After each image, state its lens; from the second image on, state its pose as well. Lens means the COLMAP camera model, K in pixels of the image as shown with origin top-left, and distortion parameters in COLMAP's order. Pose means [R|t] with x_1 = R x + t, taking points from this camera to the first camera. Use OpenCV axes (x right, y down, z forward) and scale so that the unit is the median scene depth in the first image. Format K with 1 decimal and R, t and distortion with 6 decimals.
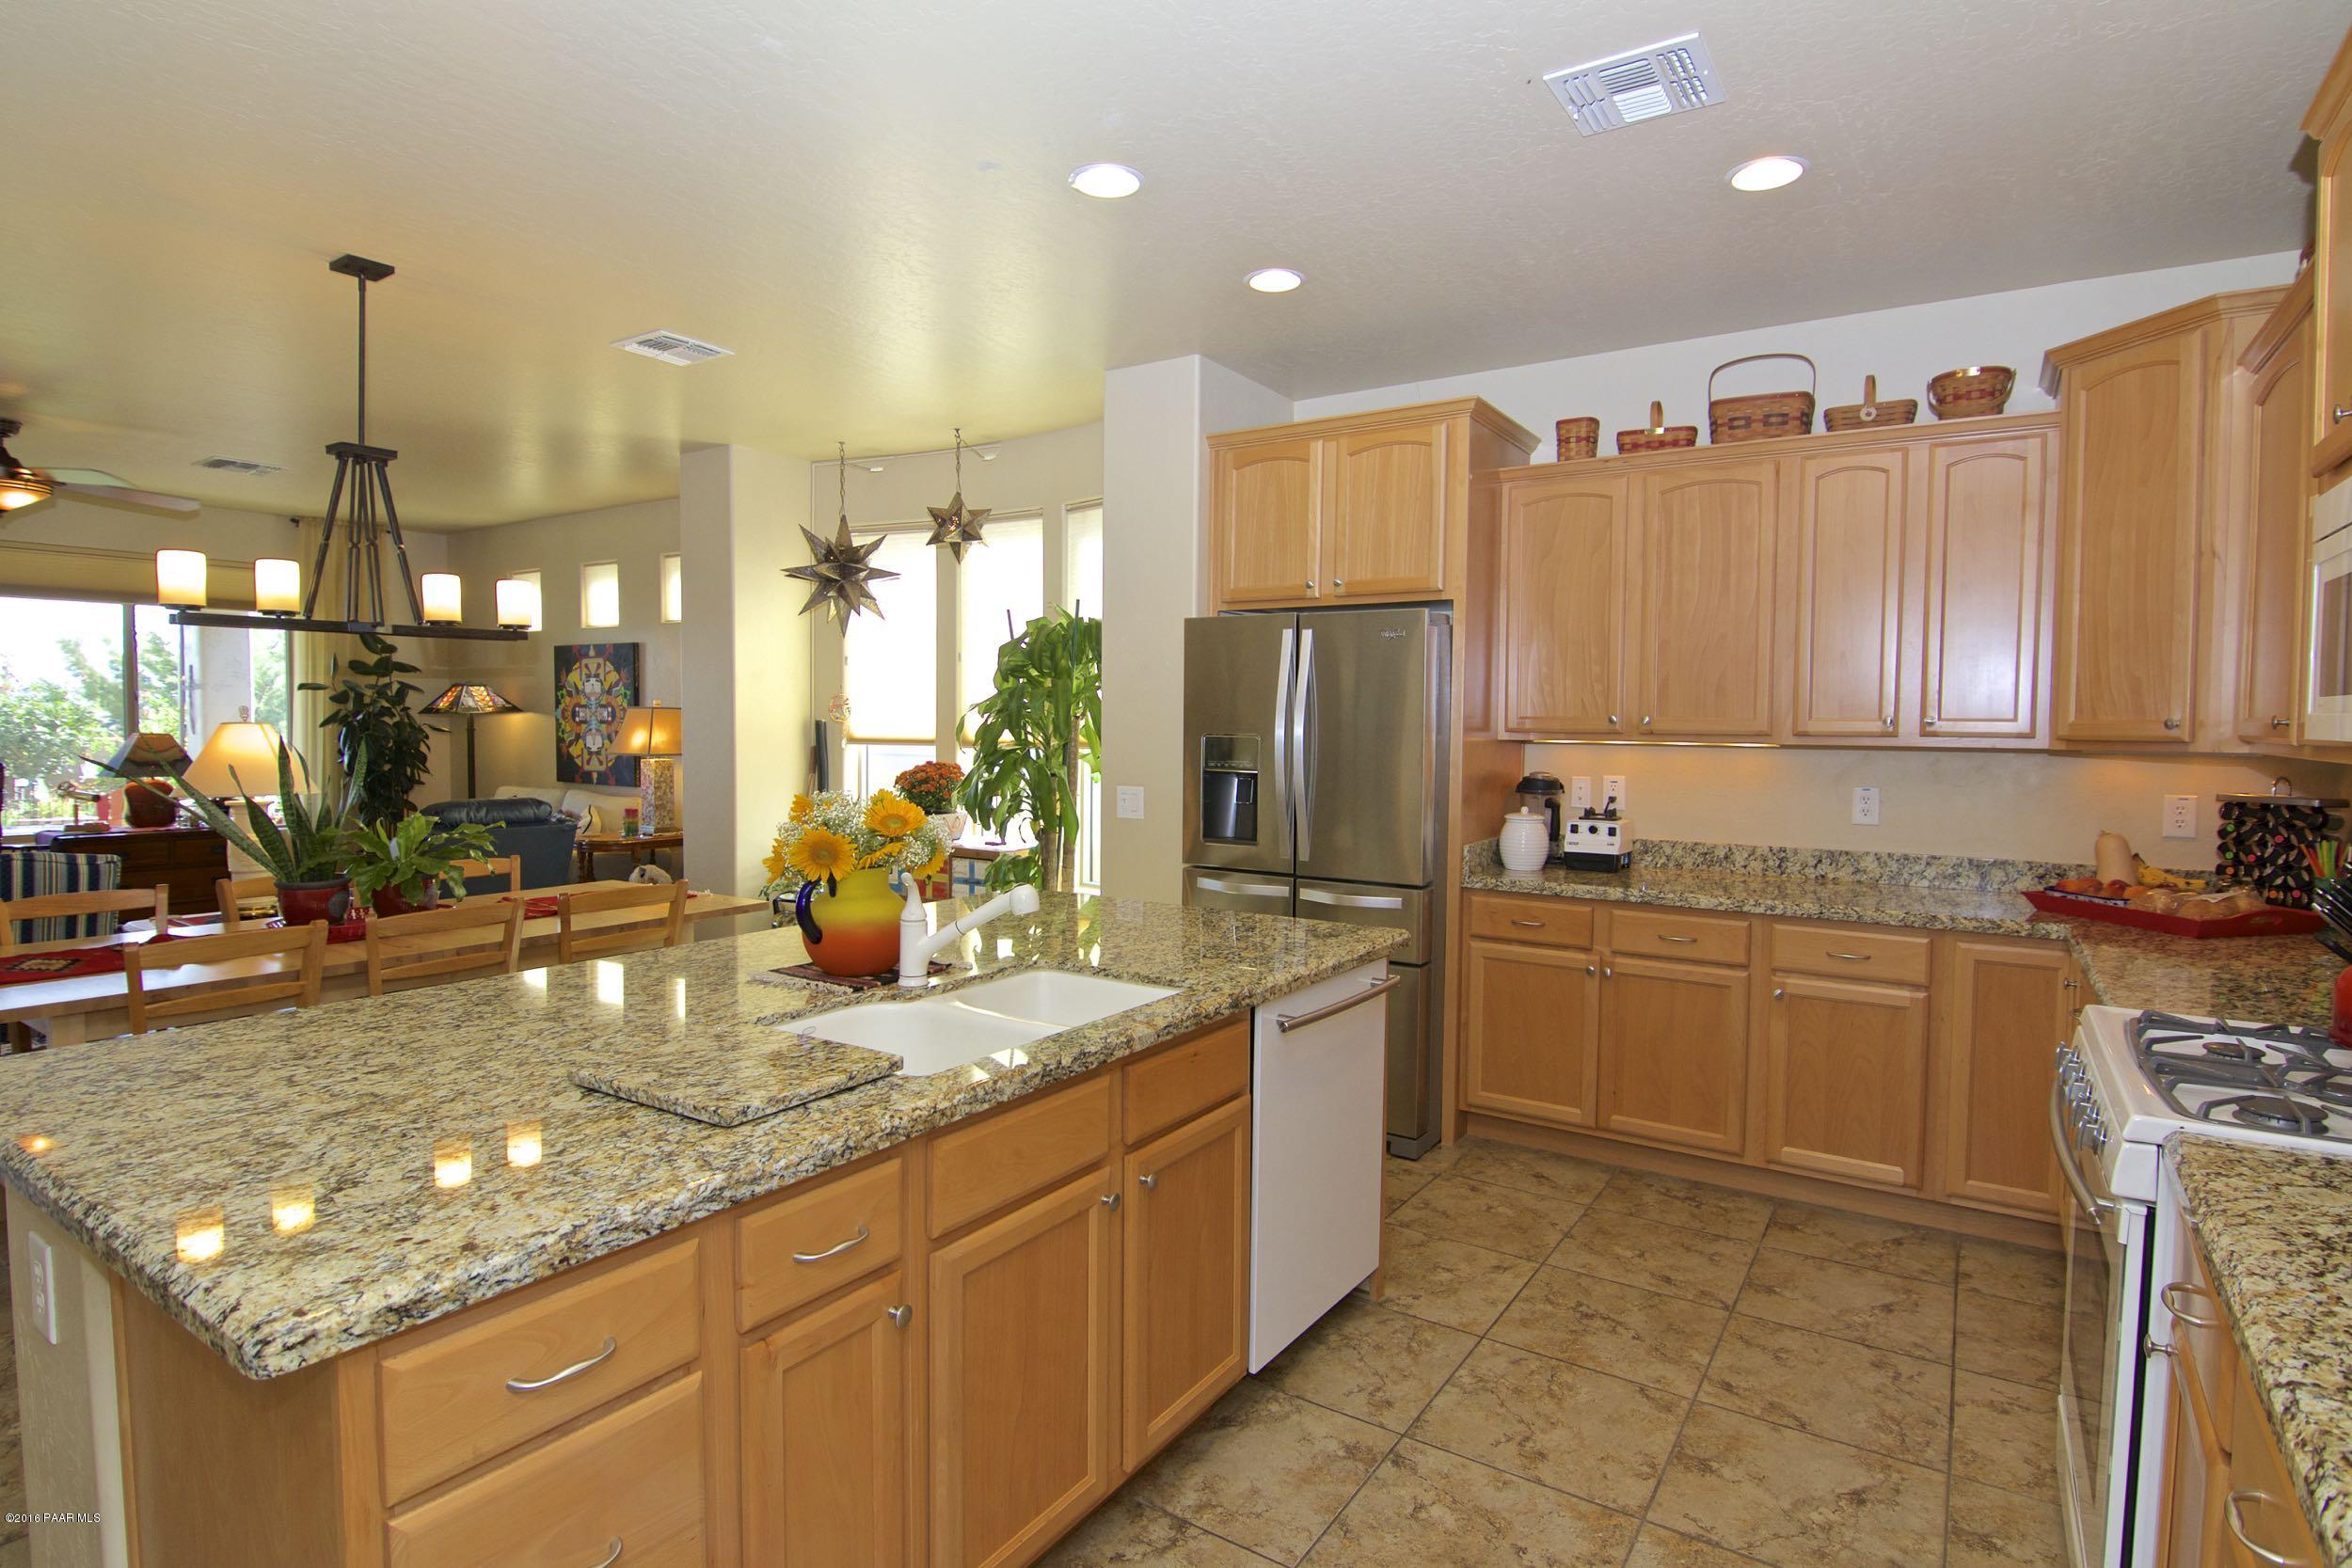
lens RADIAL K [[1184.0, 0, 1159.5], [0, 1184.0, 781.2], [0, 0, 1]] dist [-0.013524, -0.000640]
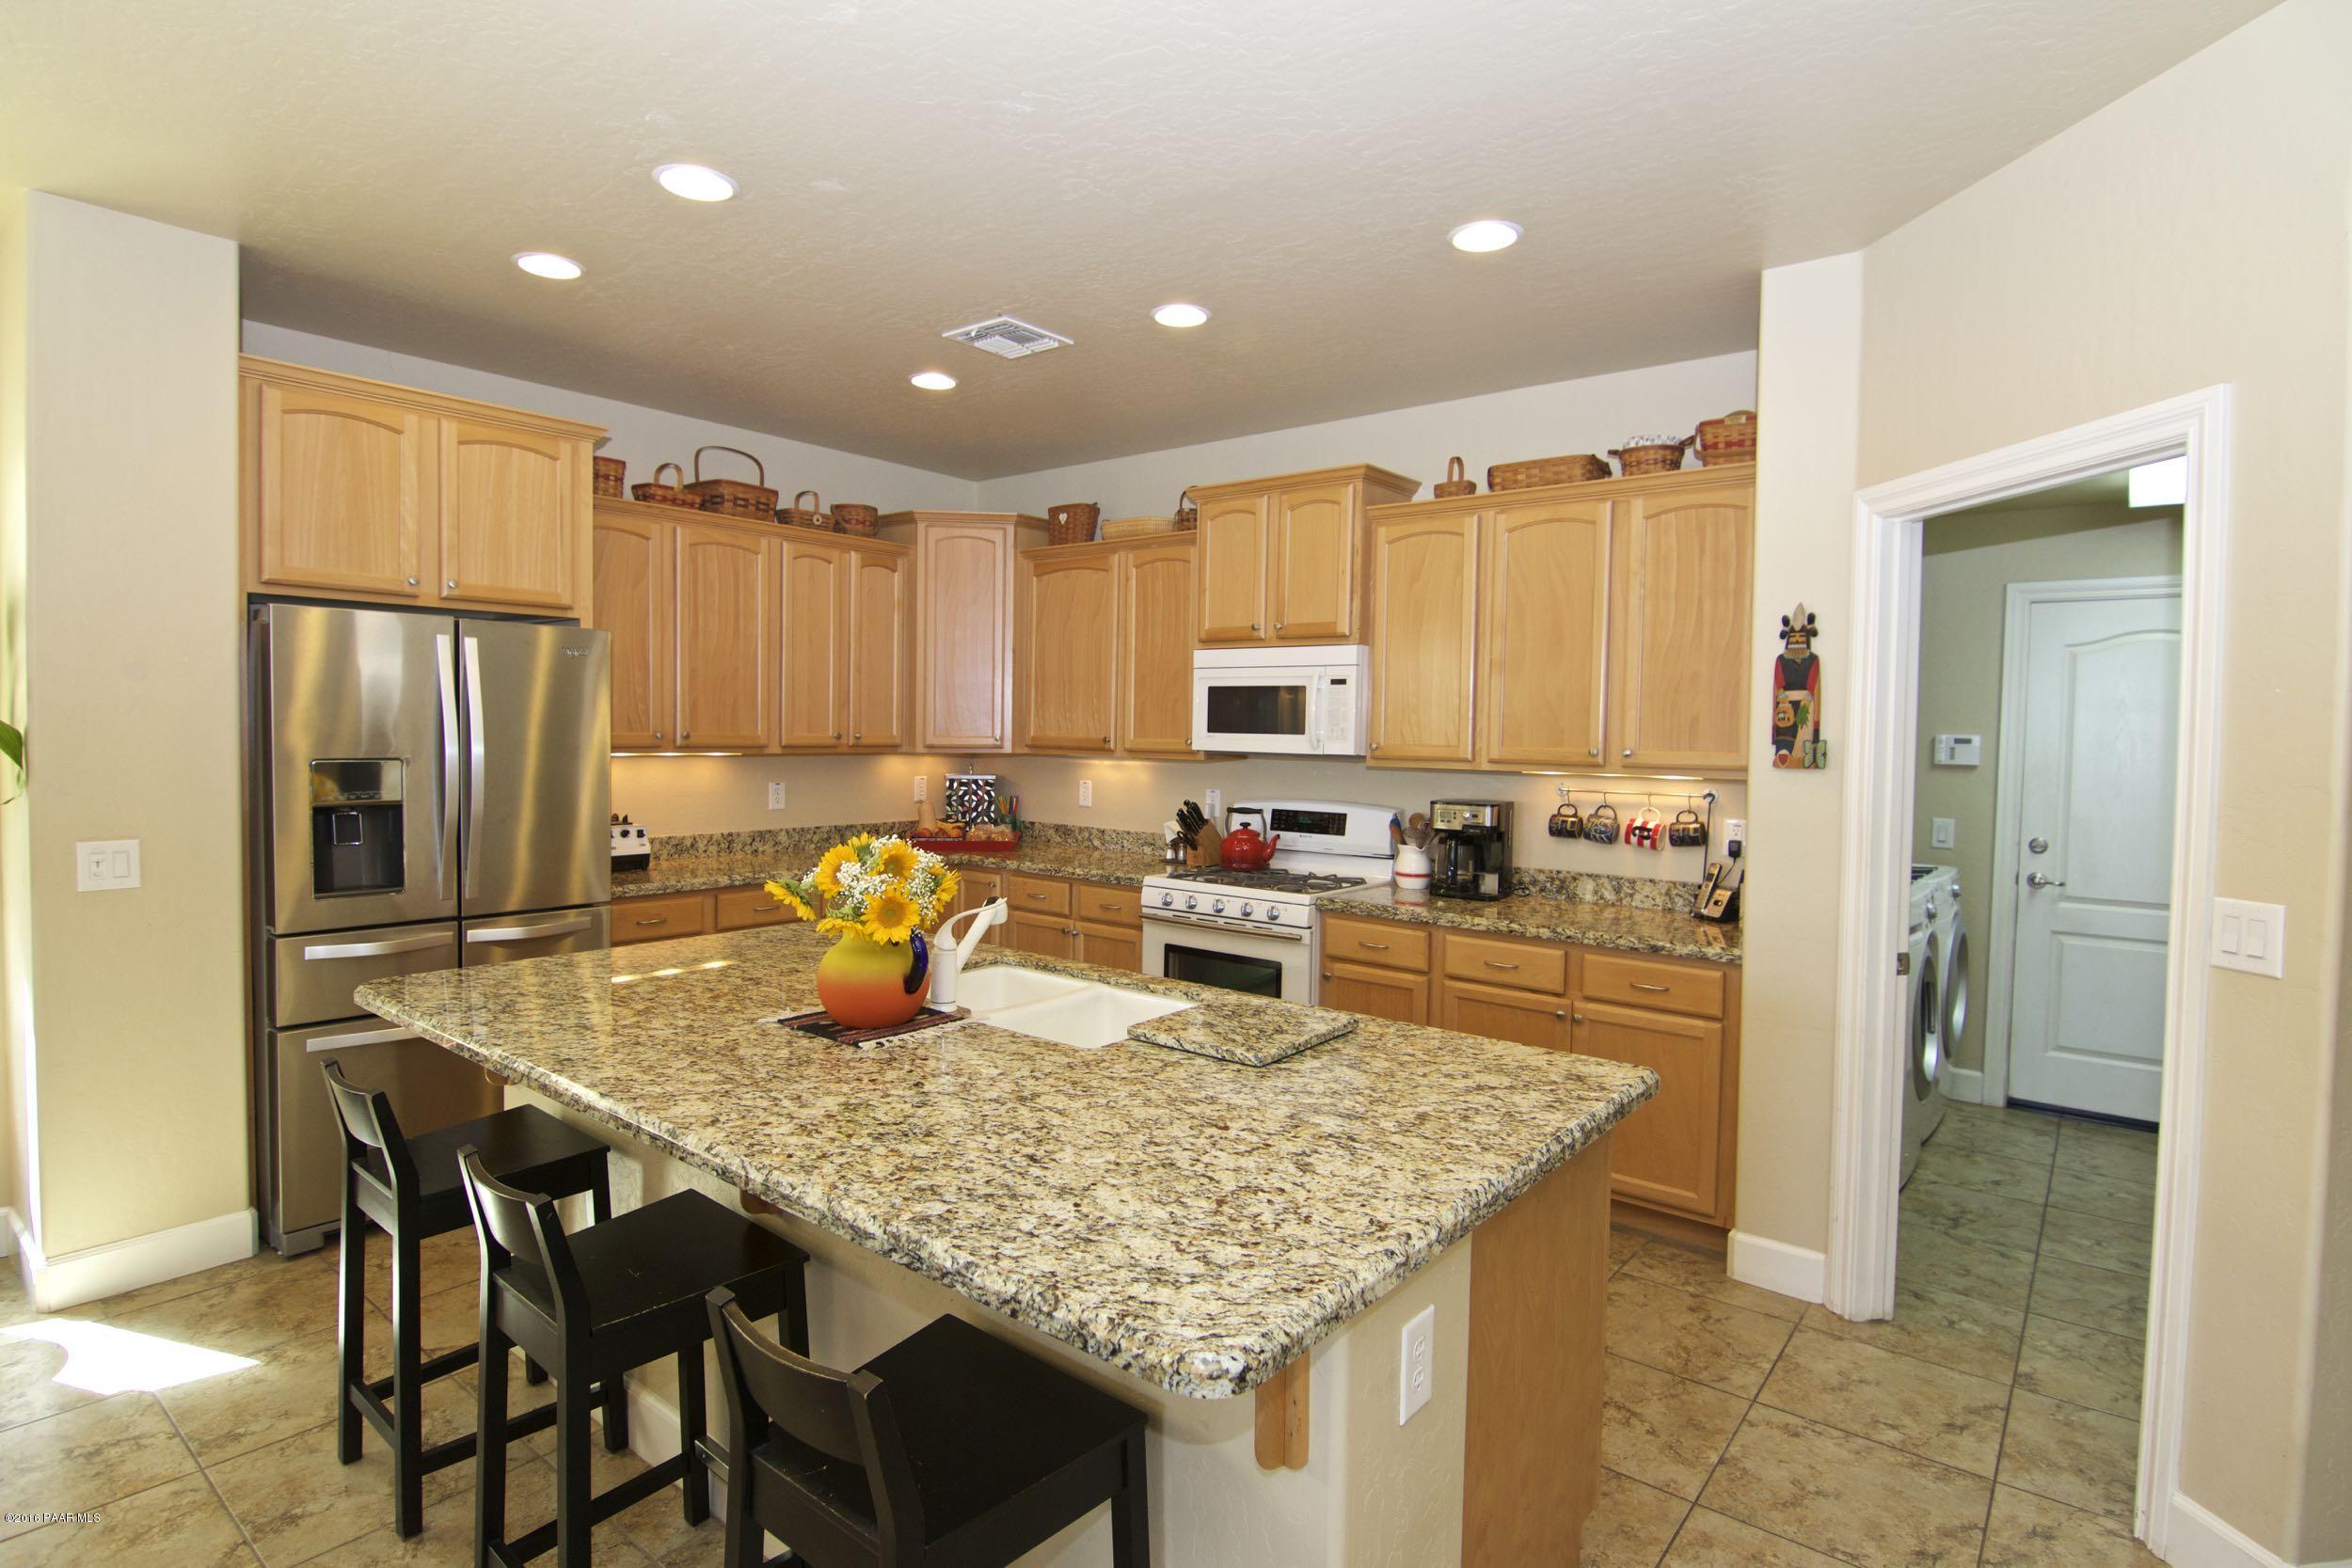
lens RADIAL K [[1184.0, 0, 1173.5], [0, 1184.0, 771.9], [0, 0, 1]] dist [-0.013524, -0.000640]
pose [[0.093671, -0.041815, 0.994725, -1.040511], [0.038666, 0.998517, 0.038333, -0.059828], [-0.994852, 0.034871, 0.095149, 0.585015]]
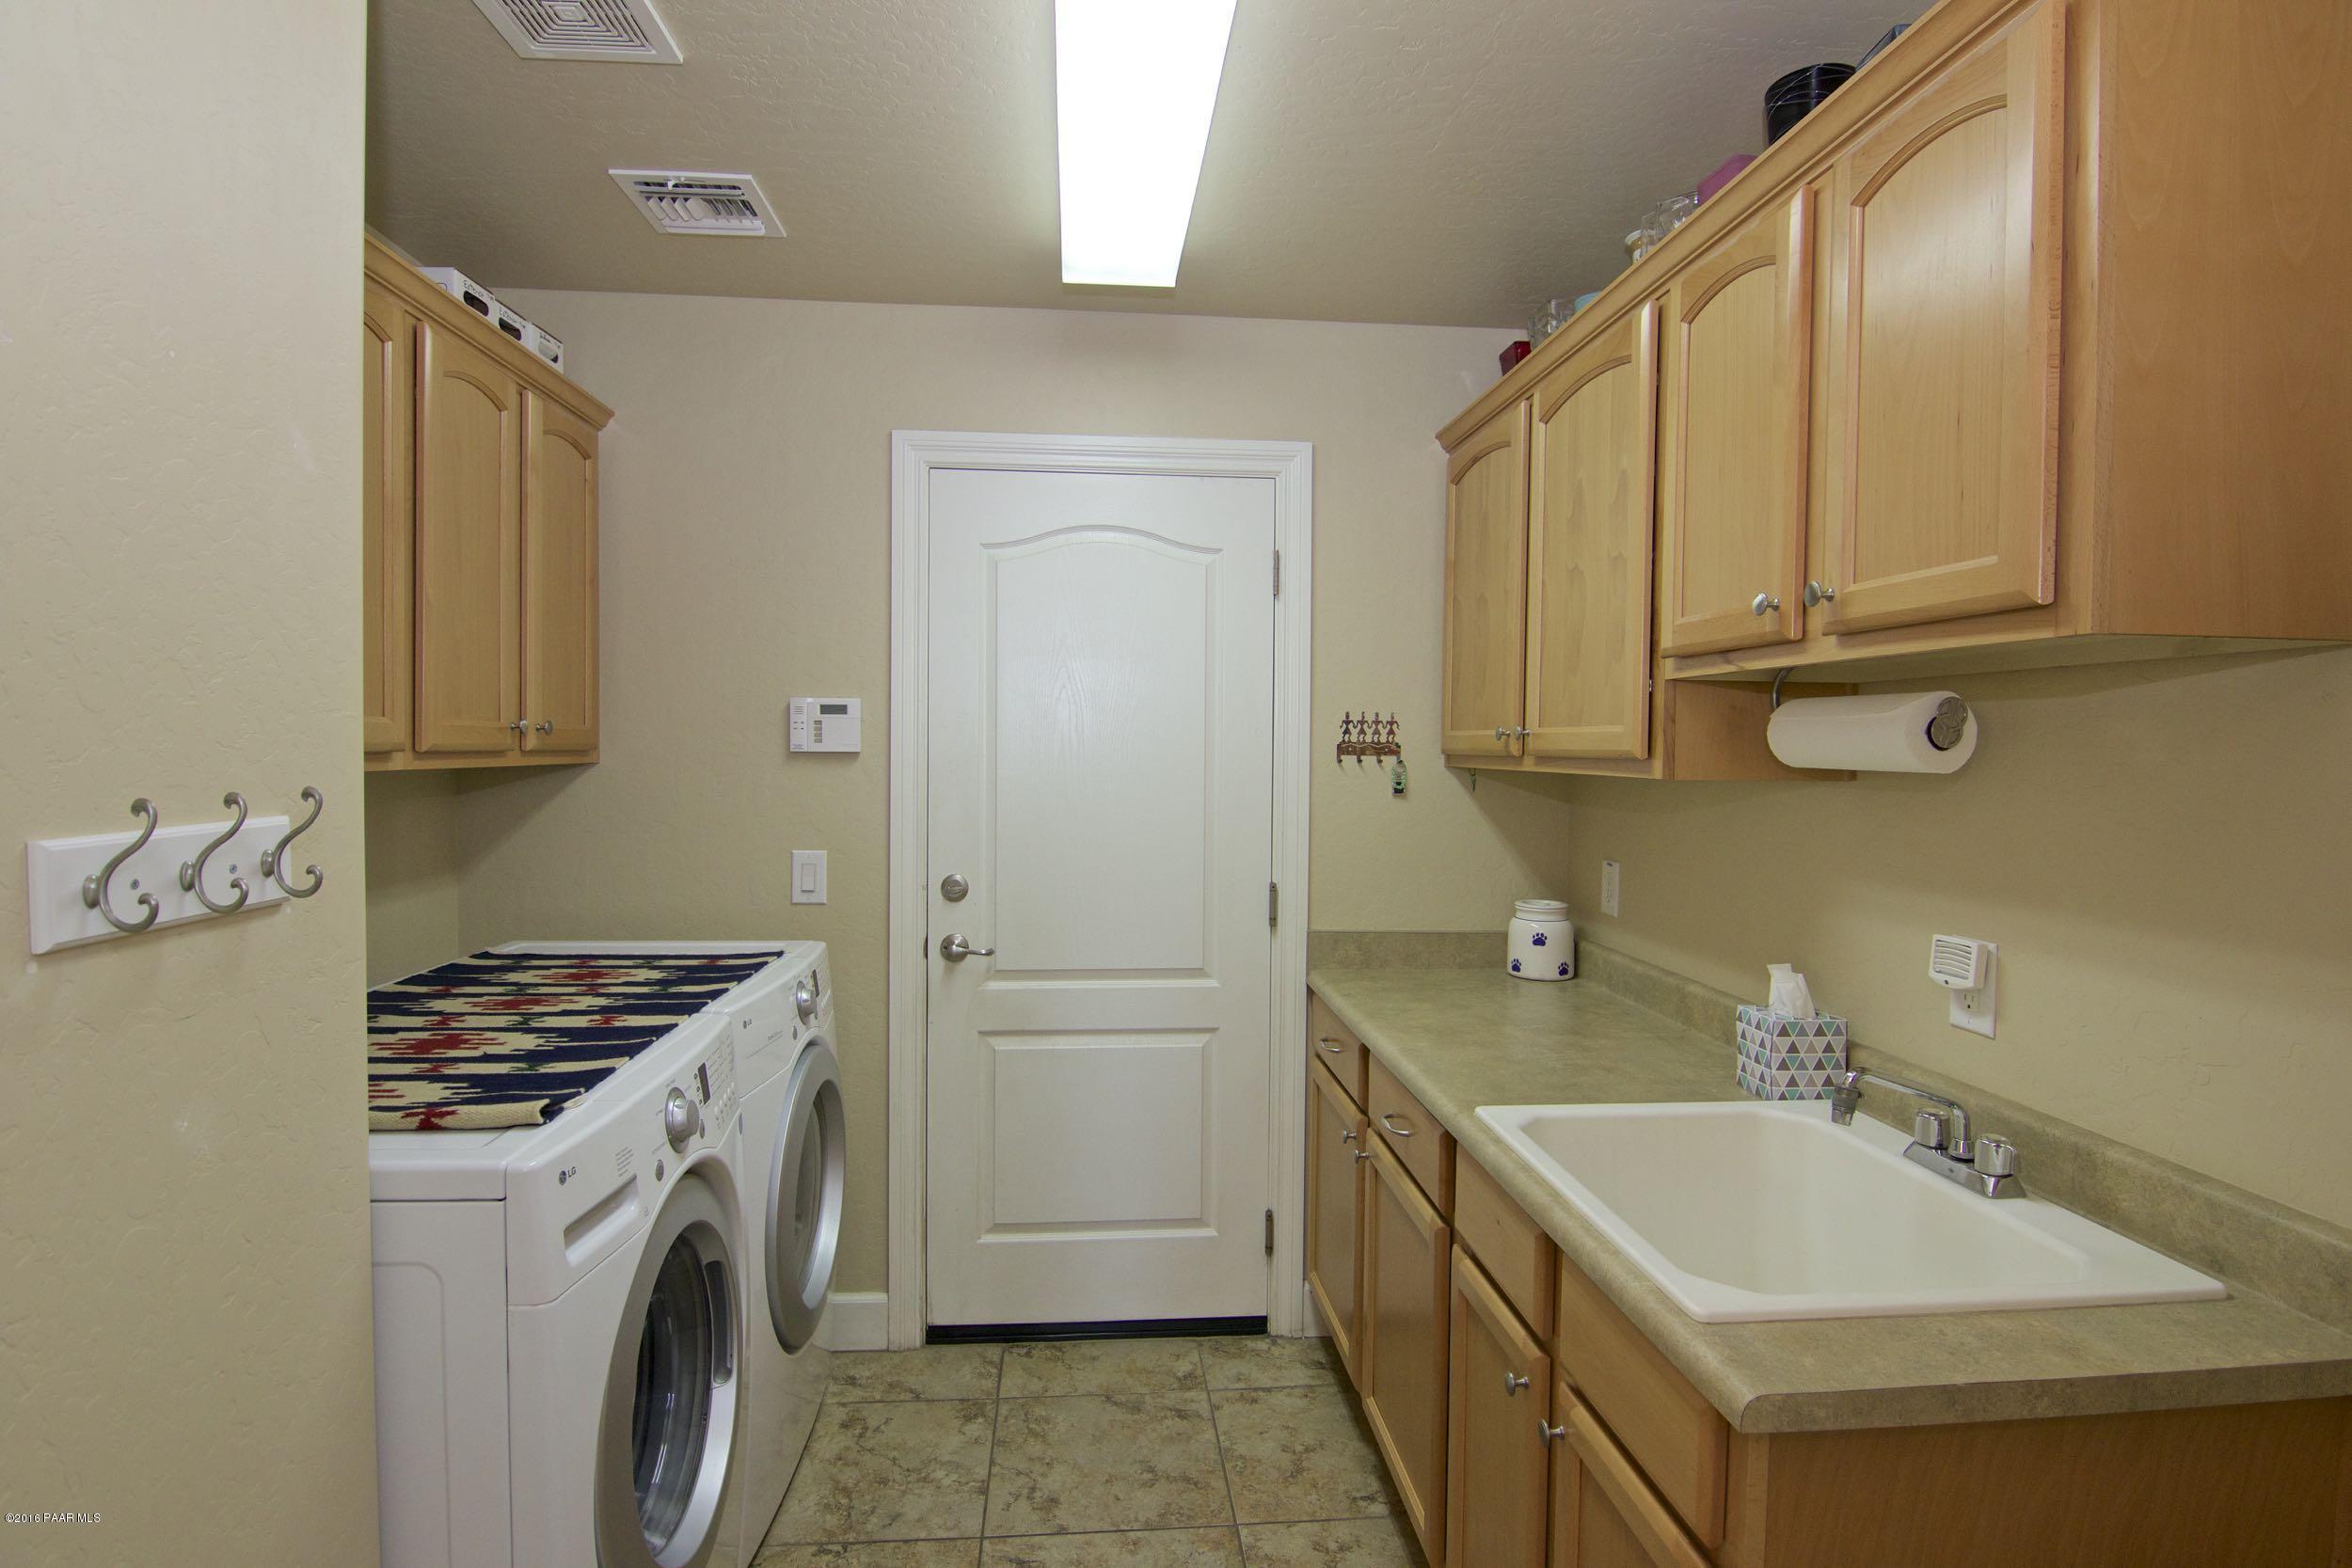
lens RADIAL K [[1184.0, 0, 1181.3], [0, 1184.0, 776.2], [0, 0, 1]] dist [-0.013524, -0.000640]
pose [[-0.623210, -0.028913, 0.781520, -0.544136], [0.033165, 0.997440, 0.063348, -0.021921], [-0.781351, 0.065398, -0.620656, 0.248765]]
